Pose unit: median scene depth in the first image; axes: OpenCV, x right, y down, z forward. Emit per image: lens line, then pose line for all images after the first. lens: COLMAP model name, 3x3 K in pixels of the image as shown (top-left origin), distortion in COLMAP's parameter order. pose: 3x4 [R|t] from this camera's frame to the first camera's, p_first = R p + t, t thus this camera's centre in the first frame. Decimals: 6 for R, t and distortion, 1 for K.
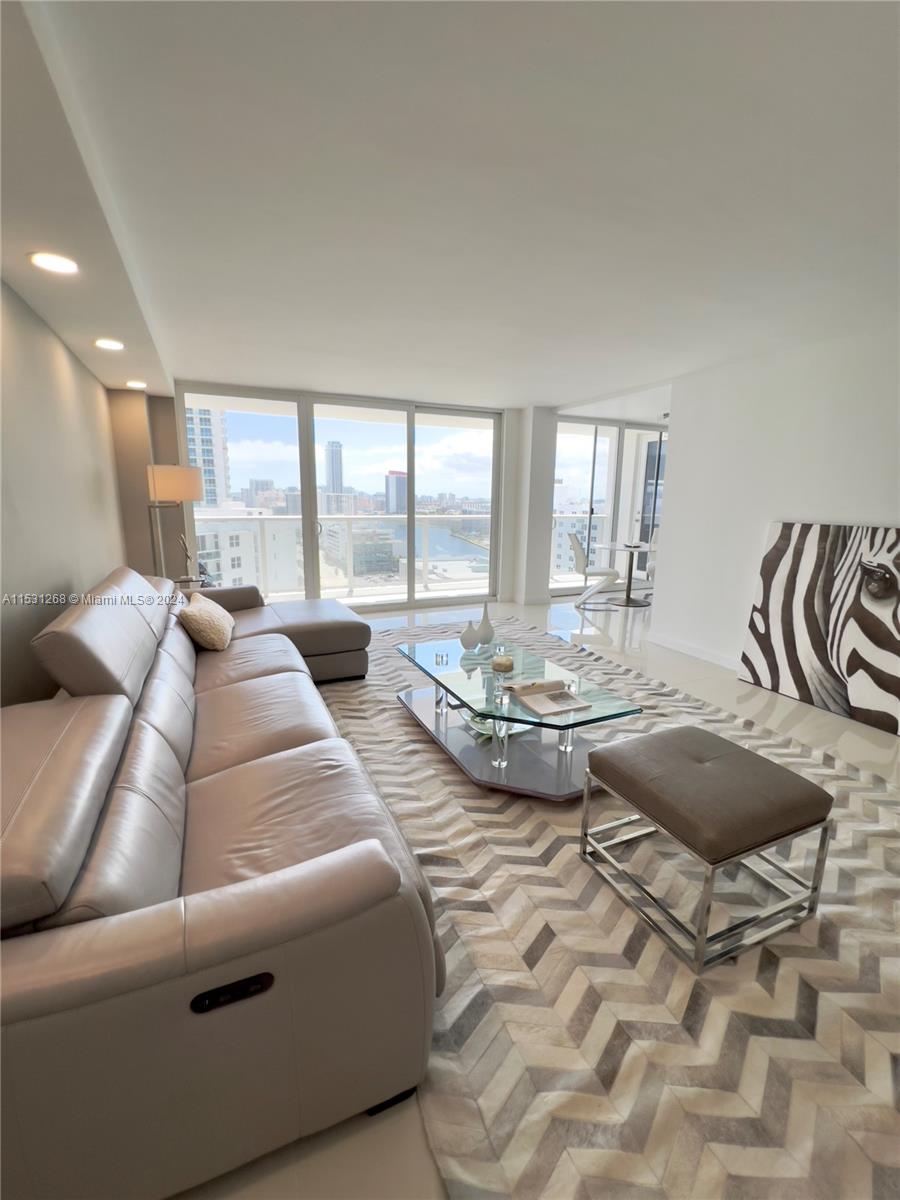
lens RADIAL K [[507.6, 0, 450.0], [0, 507.6, 600.0], [0, 0, 1]] dist [-0.000970, 0.000685]
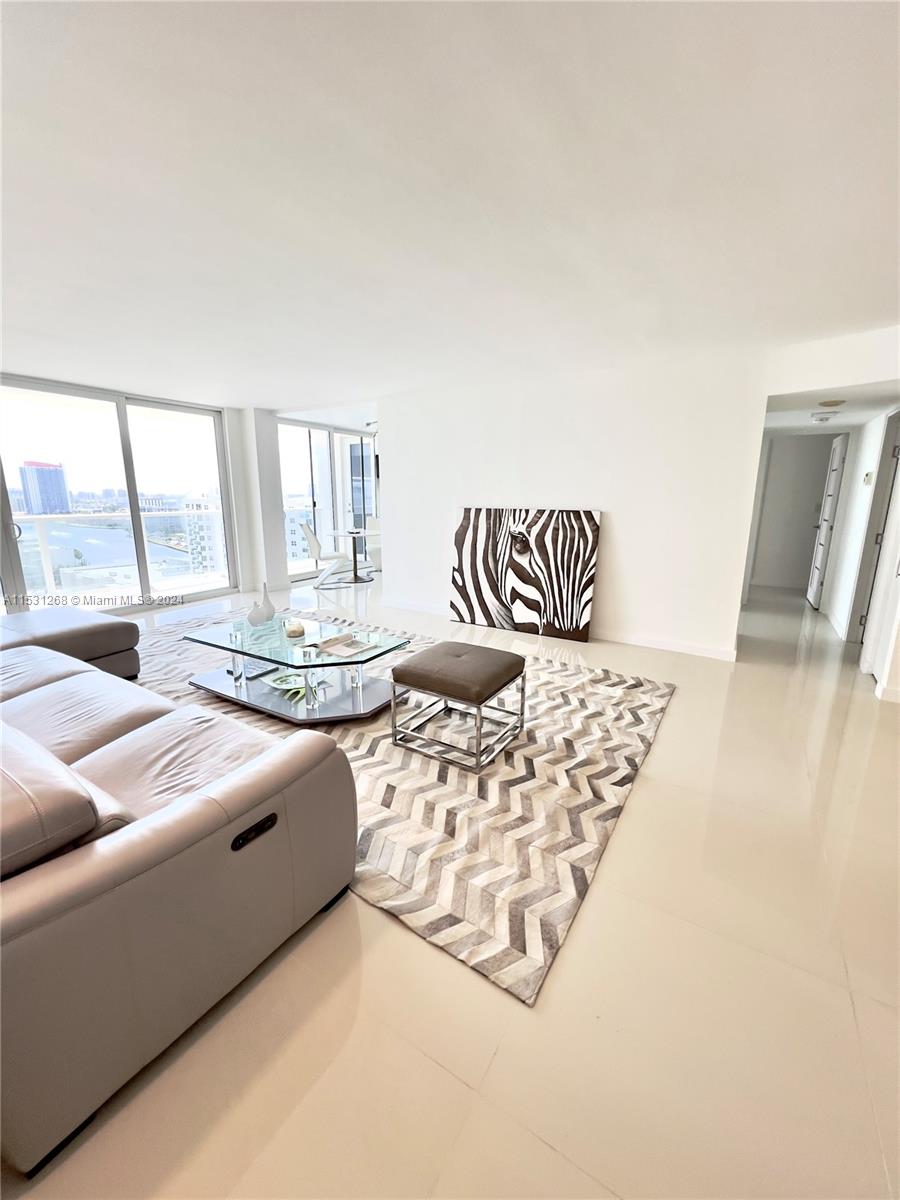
lens RADIAL K [[479.8, 0, 450.0], [0, 479.8, 600.0], [0, 0, 1]] dist [-0.001637, 0.000047]
pose [[0.828828, -0.131529, 0.543824, -0.179505], [0.119358, 0.991167, 0.057814, 0.027289], [-0.546624, 0.016992, 0.837205, -0.138930]]
